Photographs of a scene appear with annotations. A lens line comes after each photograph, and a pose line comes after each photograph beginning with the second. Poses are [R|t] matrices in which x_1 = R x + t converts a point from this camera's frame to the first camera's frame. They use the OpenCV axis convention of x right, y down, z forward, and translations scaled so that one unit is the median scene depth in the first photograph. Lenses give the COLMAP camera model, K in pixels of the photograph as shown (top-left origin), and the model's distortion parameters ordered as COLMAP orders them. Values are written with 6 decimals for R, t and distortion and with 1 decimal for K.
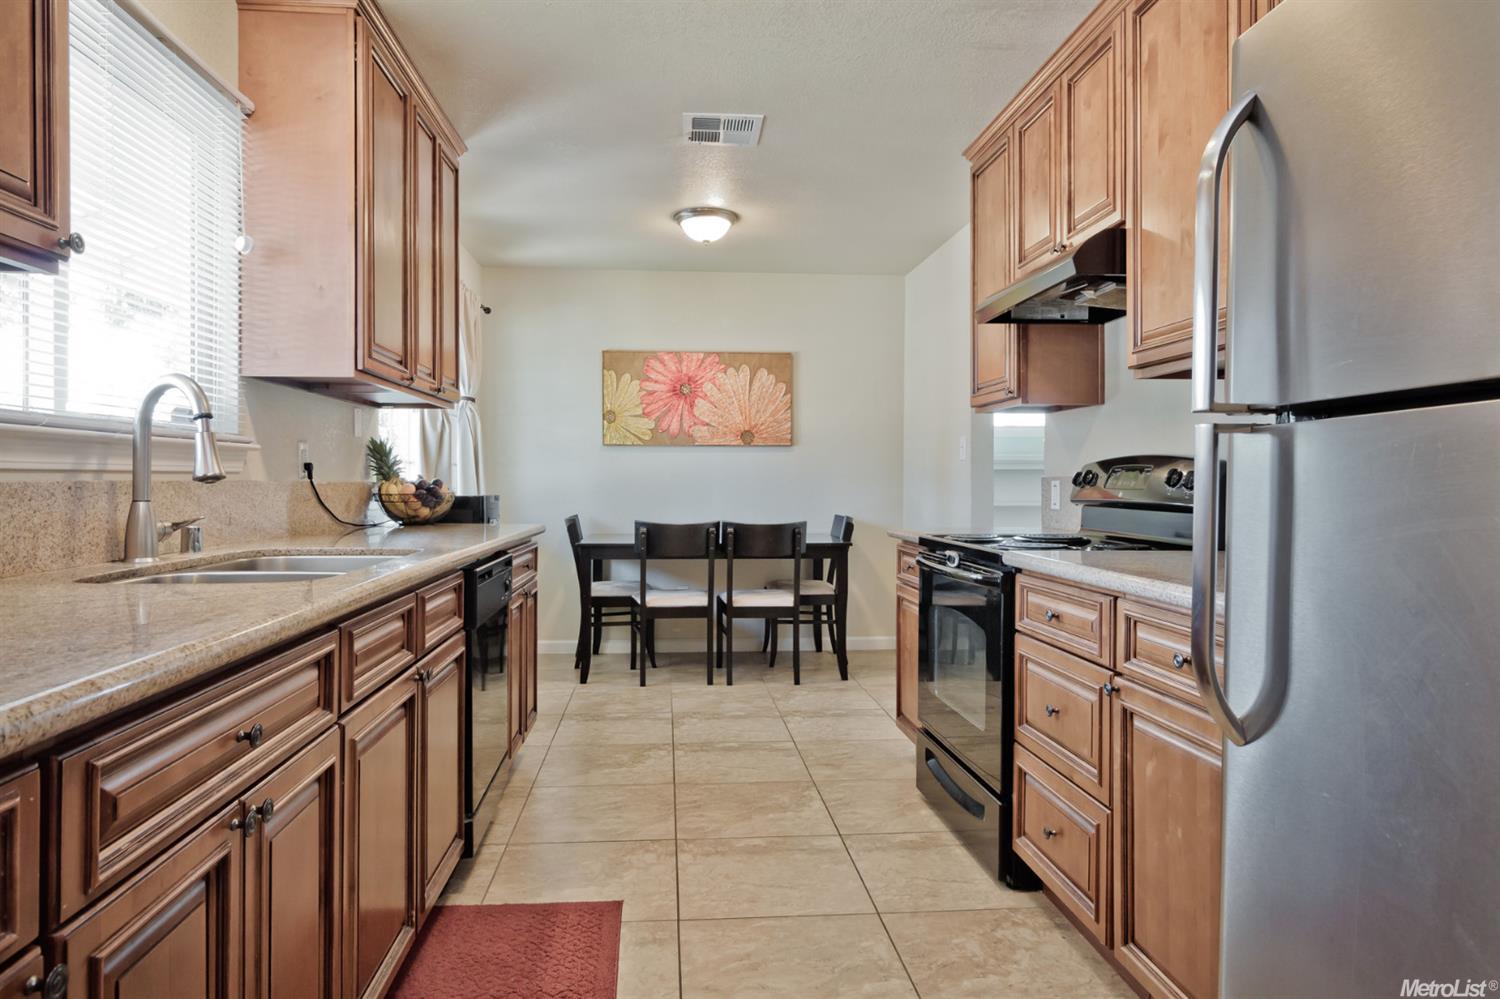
lens RADIAL K [[908.2, 0, 747.8], [0, 908.2, 486.6], [0, 0, 1]] dist [-0.000391, 0.002206]
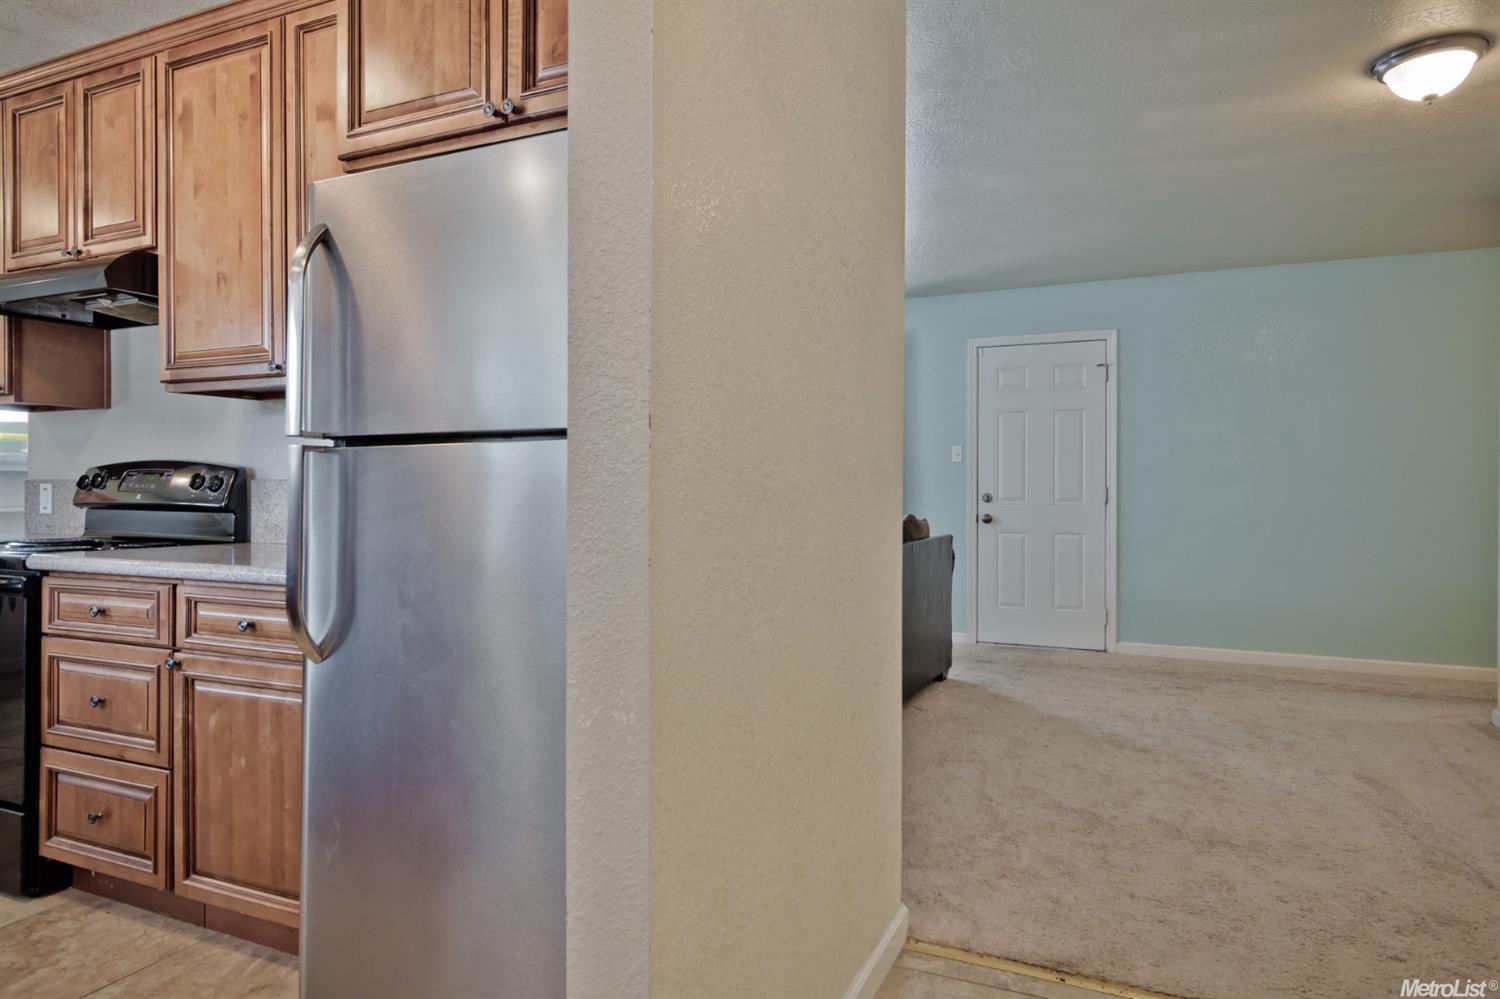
lens RADIAL K [[908.2, 0, 749.3], [0, 908.2, 490.9], [0, 0, 1]] dist [-0.000391, 0.002206]
pose [[0.487548, -0.003777, 0.873088, -0.209055], [0.003288, 0.999991, 0.002490, 0.001640], [-0.873090, 0.001657, 0.487557, -0.172441]]
